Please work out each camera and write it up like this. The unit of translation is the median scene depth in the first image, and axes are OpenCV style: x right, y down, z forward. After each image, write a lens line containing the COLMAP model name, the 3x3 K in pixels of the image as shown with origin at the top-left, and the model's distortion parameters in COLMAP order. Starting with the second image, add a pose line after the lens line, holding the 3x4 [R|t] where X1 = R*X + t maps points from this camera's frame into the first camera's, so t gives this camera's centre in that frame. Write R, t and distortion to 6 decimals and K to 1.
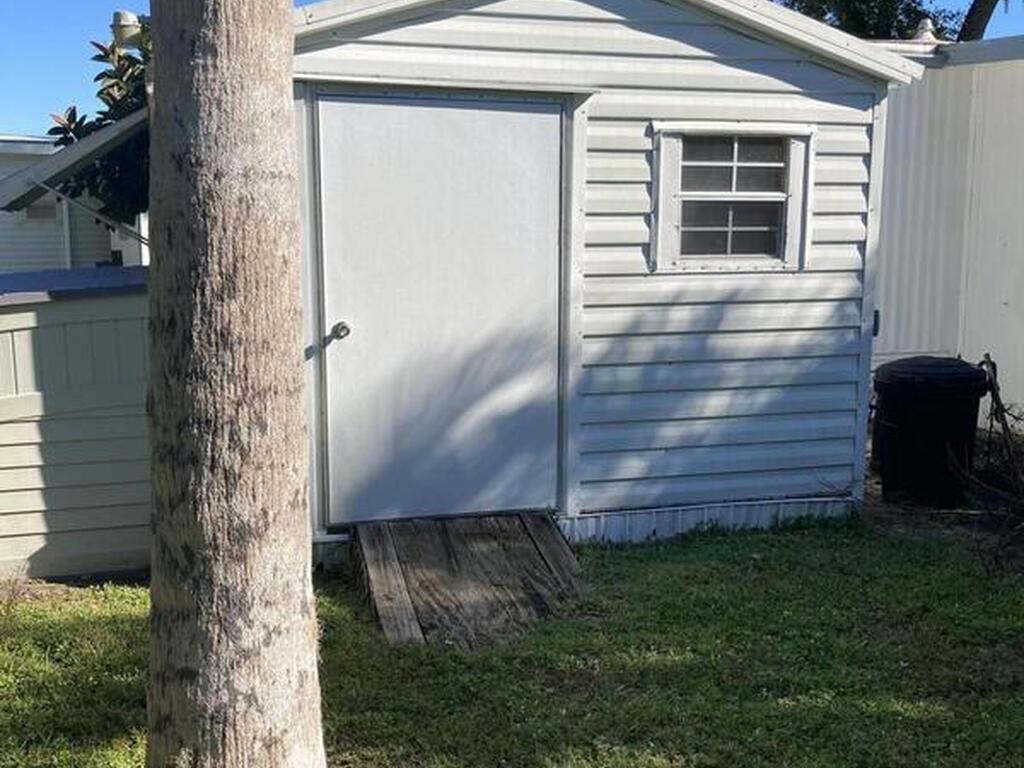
lens RADIAL K [[1123.6, 0, 495.4], [0, 1123.6, 379.9], [0, 0, 1]] dist [0.140796, -0.421109]
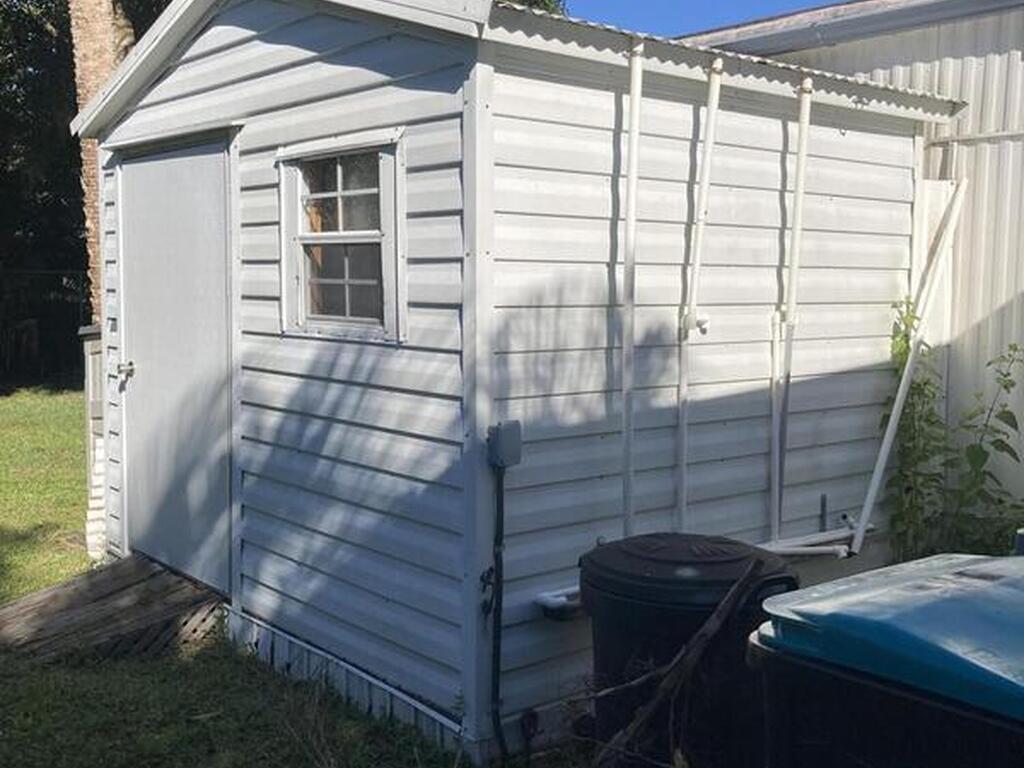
lens RADIAL K [[1123.6, 0, 495.4], [0, 1123.6, 379.9], [0, 0, 1]] dist [0.140796, -0.421109]
pose [[0.378902, 0.080541, -0.921925, 0.924056], [-0.154315, 0.987757, 0.022870, -0.102619], [0.912480, 0.133602, 0.386692, 0.817165]]
